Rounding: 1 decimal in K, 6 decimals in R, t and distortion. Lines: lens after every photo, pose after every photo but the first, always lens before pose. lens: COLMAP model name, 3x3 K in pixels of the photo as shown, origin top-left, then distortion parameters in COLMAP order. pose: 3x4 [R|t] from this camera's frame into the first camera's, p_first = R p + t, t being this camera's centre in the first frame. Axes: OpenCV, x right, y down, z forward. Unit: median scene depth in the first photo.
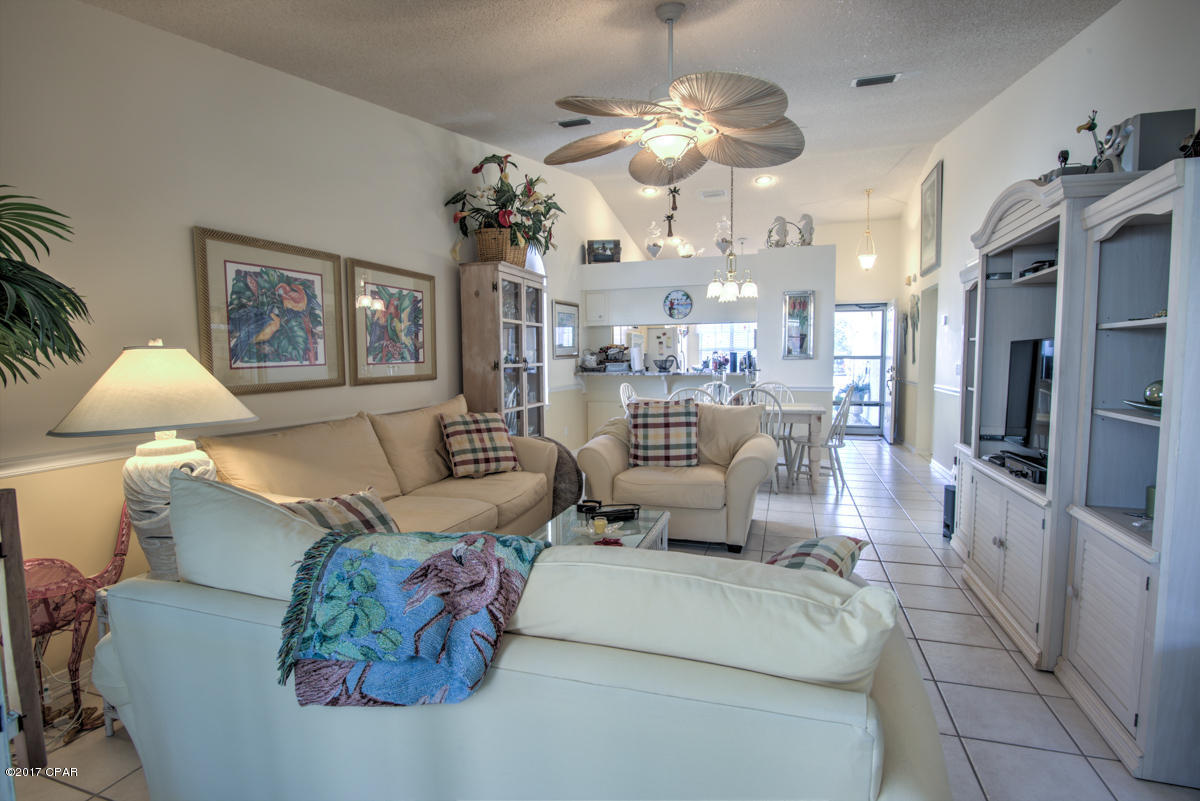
lens RADIAL K [[579.5, 0, 600.0], [0, 579.5, 400.5], [0, 0, 1]] dist [-0.021226, -0.000537]
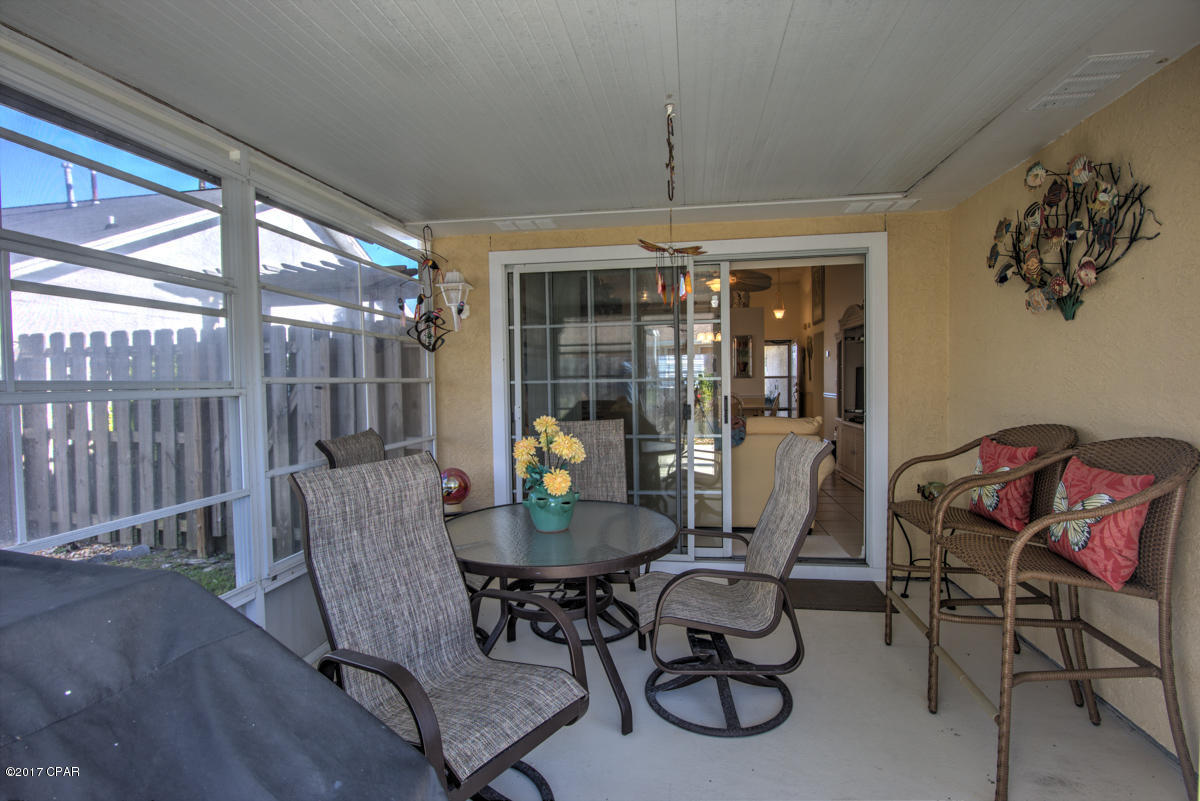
lens RADIAL K [[579.5, 0, 600.0], [0, 579.5, 400.5], [0, 0, 1]] dist [-0.021226, -0.000537]
pose [[0.986880, -0.013497, 0.160892, -0.465206], [0.020013, 0.999041, -0.038949, 0.068419], [-0.160212, 0.041657, 0.986203, -0.774337]]
